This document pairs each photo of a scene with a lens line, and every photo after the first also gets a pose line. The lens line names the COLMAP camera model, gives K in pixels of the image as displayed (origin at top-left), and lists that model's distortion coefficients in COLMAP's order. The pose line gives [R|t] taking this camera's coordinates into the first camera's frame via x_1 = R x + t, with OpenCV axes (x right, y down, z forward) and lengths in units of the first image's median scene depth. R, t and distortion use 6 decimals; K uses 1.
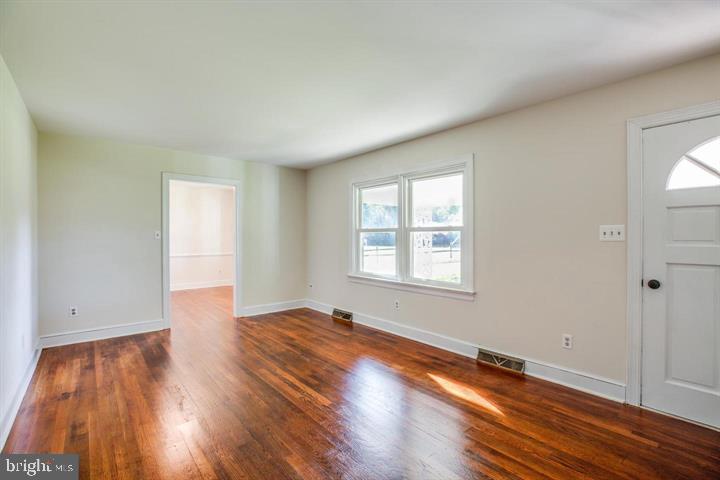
lens RADIAL K [[321.4, 0, 361.3], [0, 321.4, 242.8], [0, 0, 1]] dist [0.003564, 0.000186]
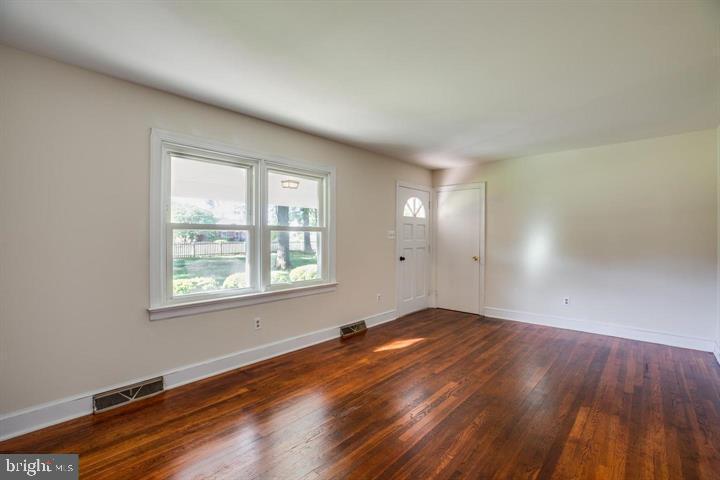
lens RADIAL K [[321.4, 0, 361.1], [0, 321.4, 234.8], [0, 0, 1]] dist [0.003564, 0.000186]
pose [[-0.097189, 0.013918, 0.995169, -0.831061], [0.021847, 0.999691, -0.011847, -0.008639], [-0.995026, 0.020590, -0.097463, 0.984911]]
